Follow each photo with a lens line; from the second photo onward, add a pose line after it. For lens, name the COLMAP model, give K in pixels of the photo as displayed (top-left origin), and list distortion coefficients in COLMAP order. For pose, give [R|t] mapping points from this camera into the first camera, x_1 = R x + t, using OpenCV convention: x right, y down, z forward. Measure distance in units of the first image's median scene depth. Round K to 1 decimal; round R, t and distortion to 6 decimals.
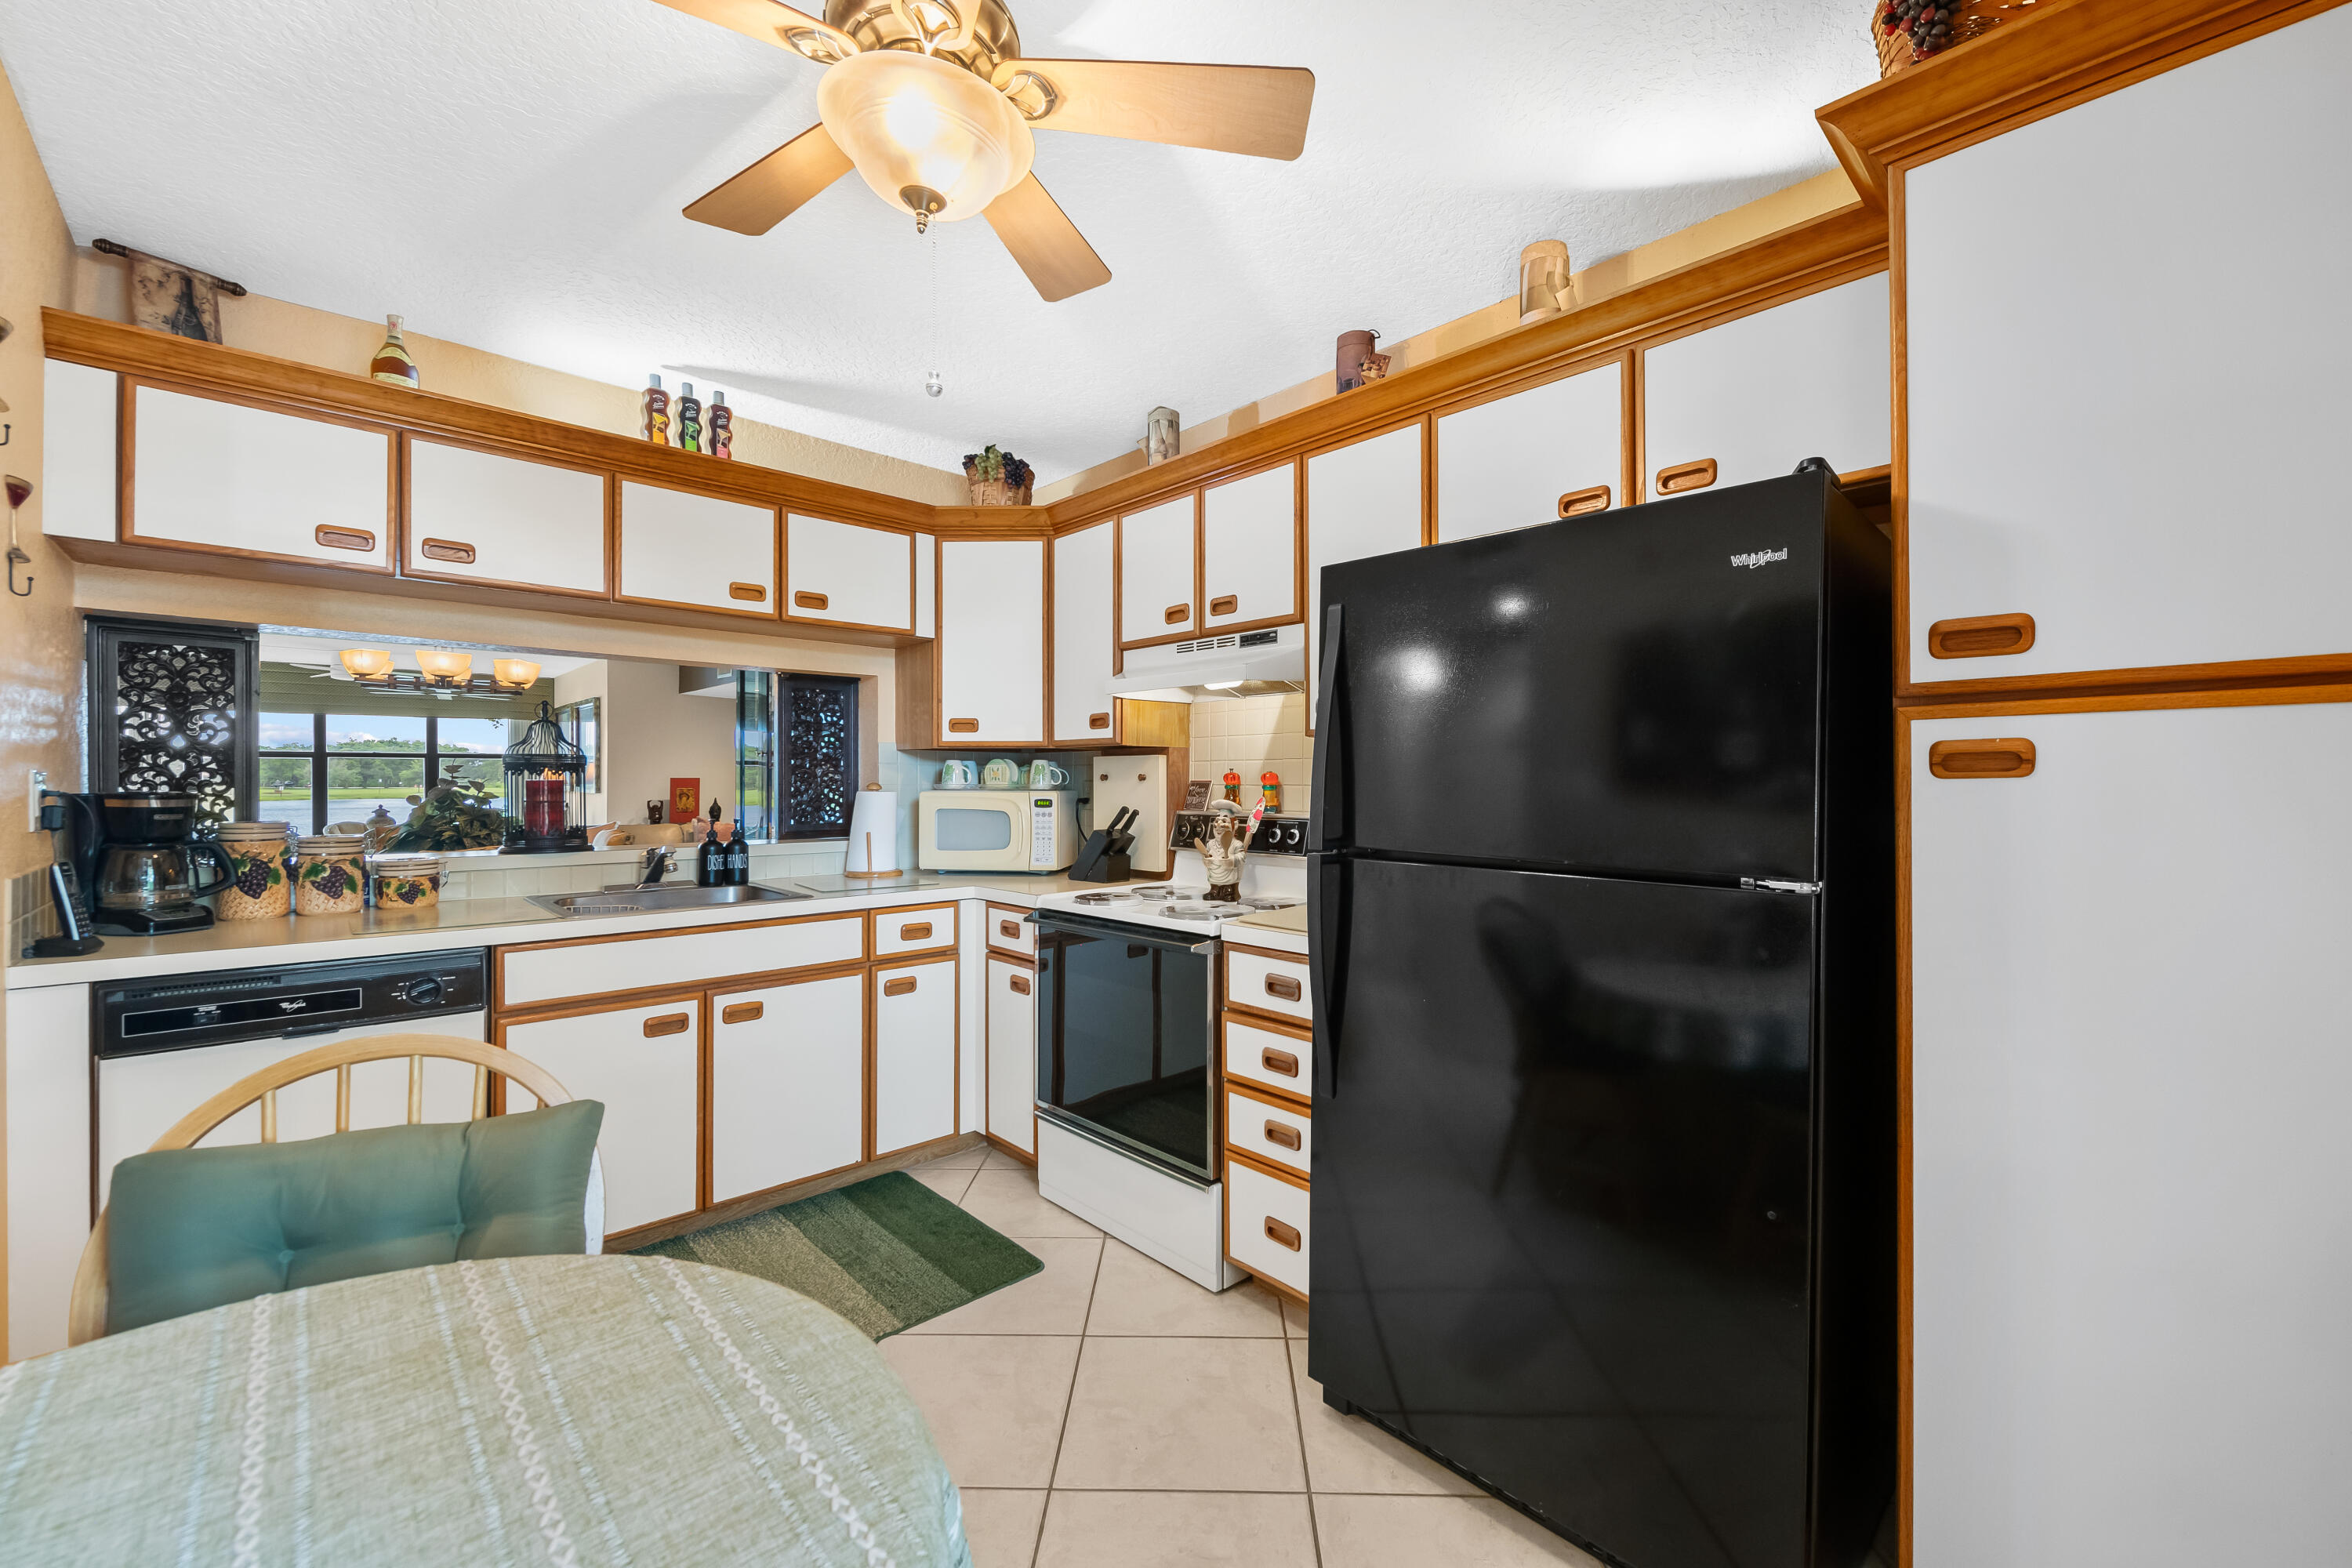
lens RADIAL K [[927.7, 0, 1176.0], [0, 927.7, 784.0], [0, 0, 1]] dist [0.000075, 0.000000]
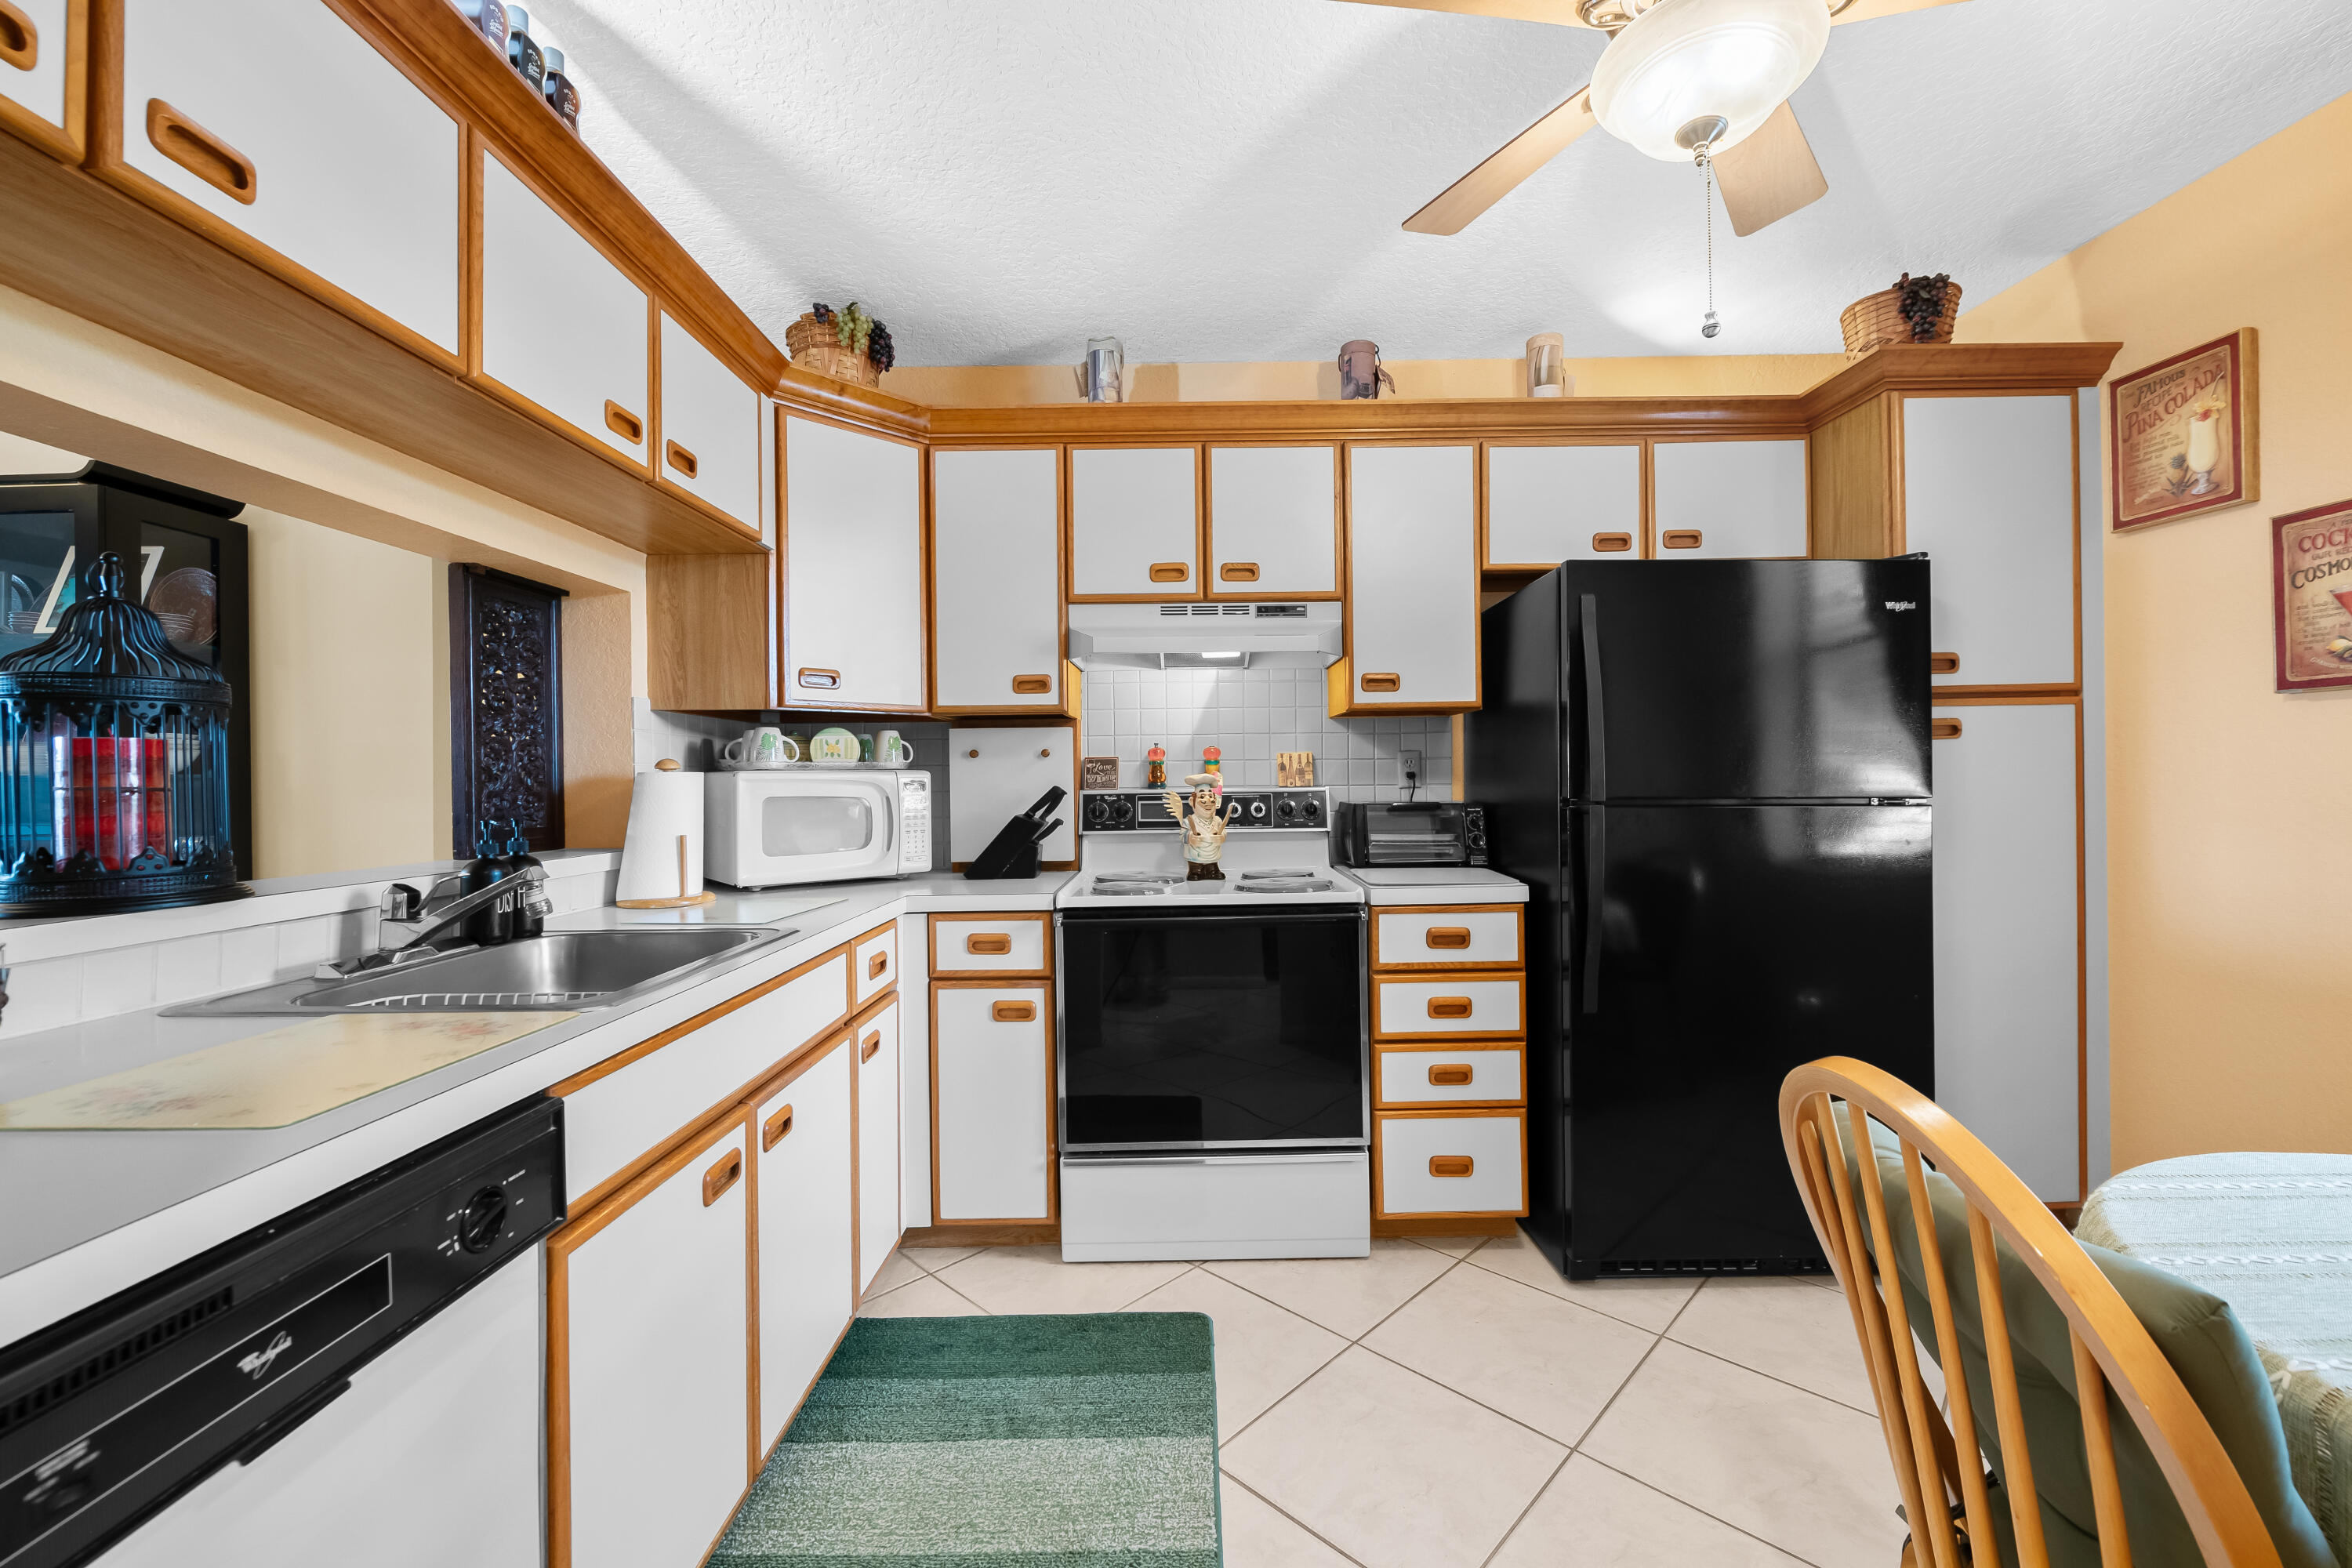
lens RADIAL K [[941.6, 0, 1178.6], [0, 941.6, 776.5], [0, 0, 1]] dist [0.001334, -0.000220]
pose [[0.684519, -0.008555, 0.728945, -0.701526], [0.015394, 0.999878, -0.002721, 0.022571], [-0.728832, 0.013084, 0.684567, 0.370539]]
